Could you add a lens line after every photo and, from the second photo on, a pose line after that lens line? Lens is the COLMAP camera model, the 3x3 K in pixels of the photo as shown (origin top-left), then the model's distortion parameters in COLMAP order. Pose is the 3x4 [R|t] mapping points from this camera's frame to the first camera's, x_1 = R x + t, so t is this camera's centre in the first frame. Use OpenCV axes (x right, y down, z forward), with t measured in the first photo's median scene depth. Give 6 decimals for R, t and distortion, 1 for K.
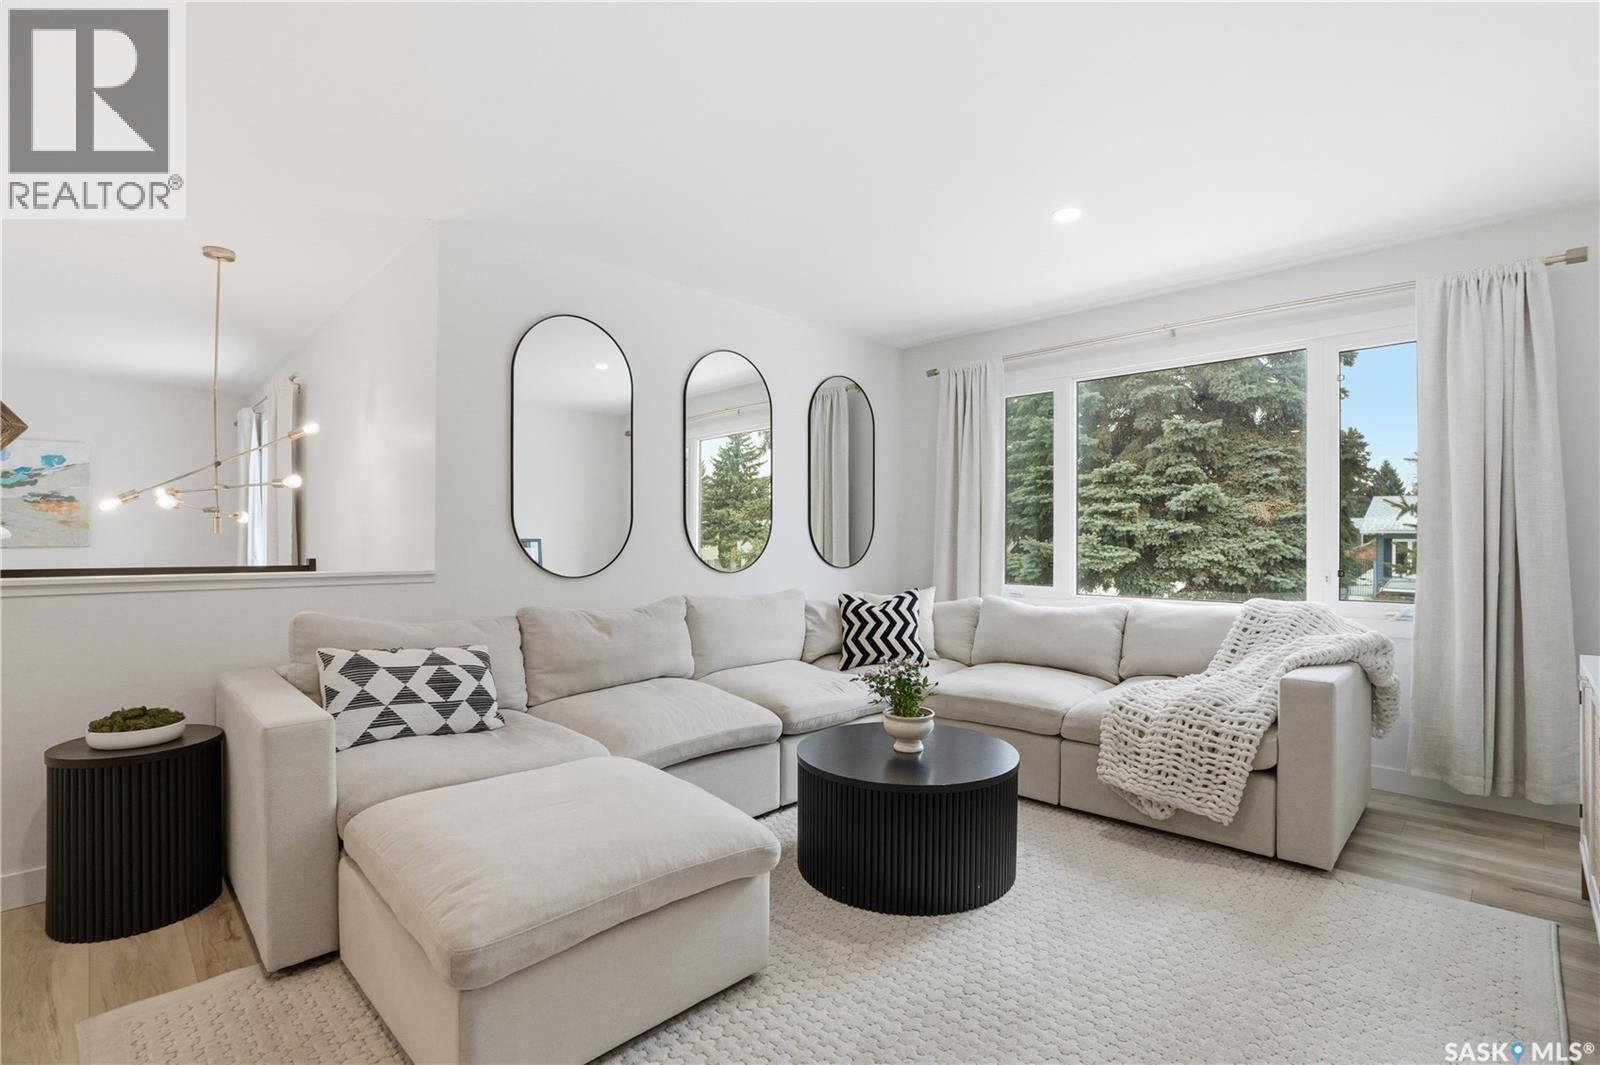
lens RADIAL K [[741.8, 0, 804.7], [0, 741.8, 525.1], [0, 0, 1]] dist [-0.075180, 0.026816]
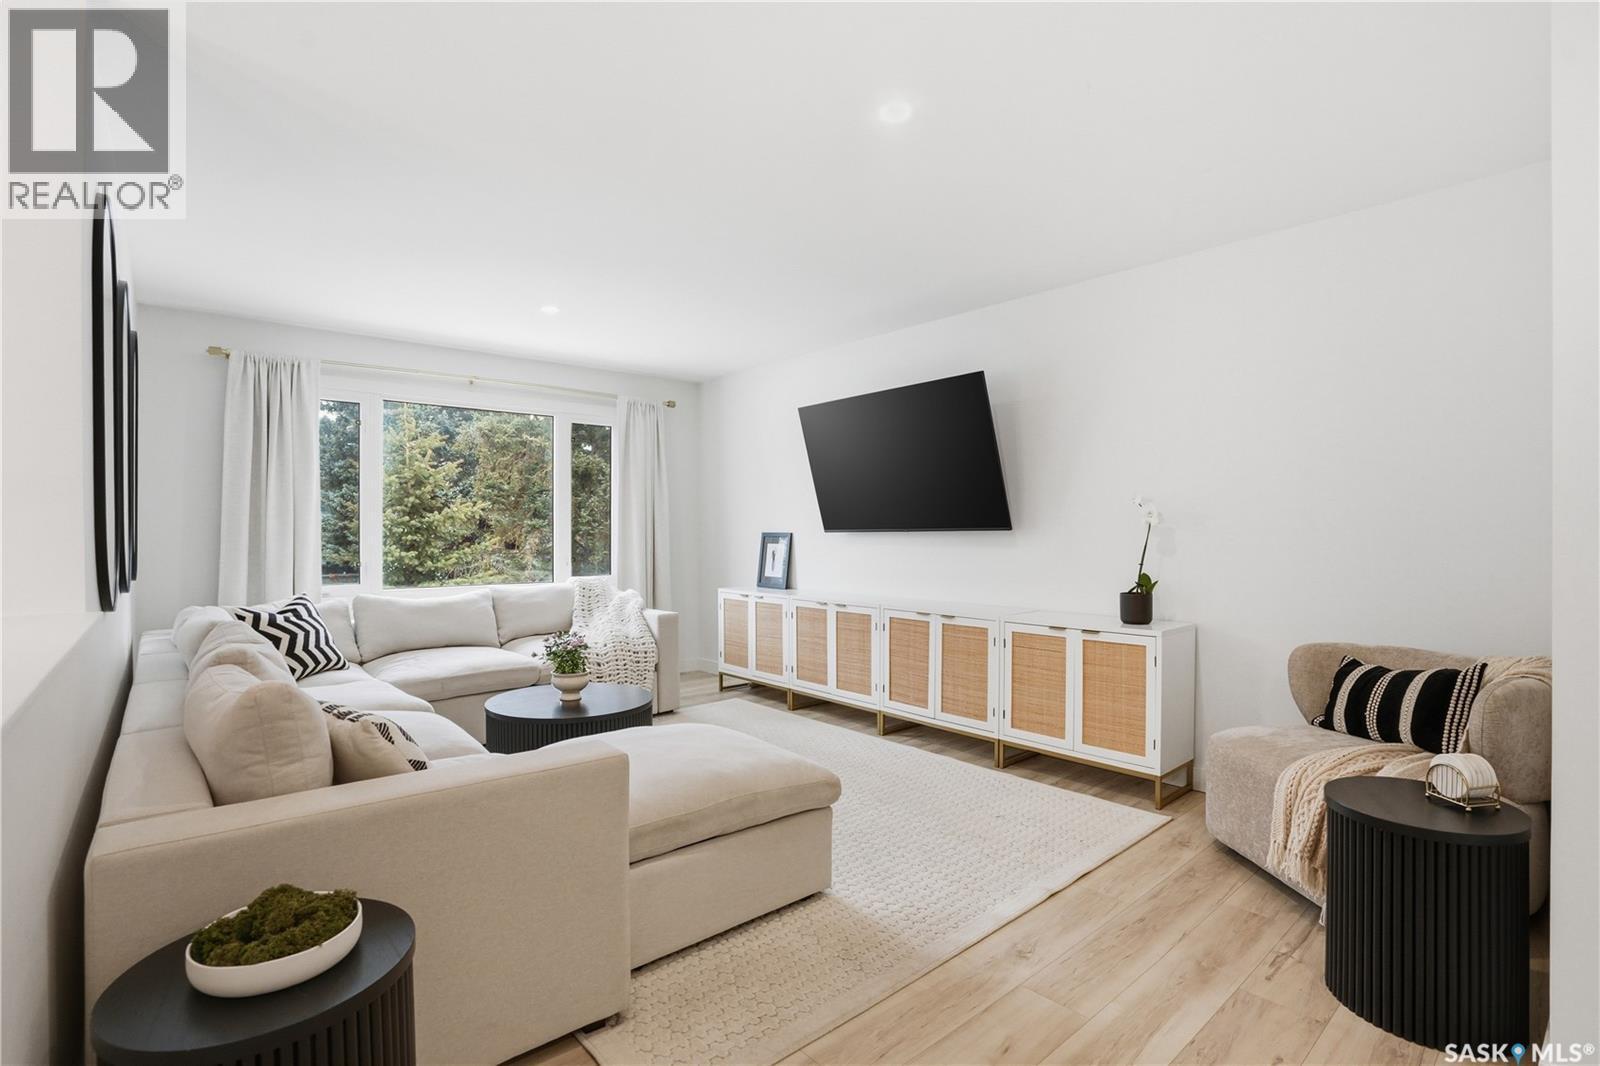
lens RADIAL K [[741.8, 0, 804.7], [0, 741.8, 525.6], [0, 0, 1]] dist [-0.075180, 0.026816]
pose [[0.072896, 0.004989, 0.997327, -0.833916], [-0.020059, 0.999793, -0.003535, -0.014032], [-0.997138, -0.019748, 0.072981, 0.333763]]
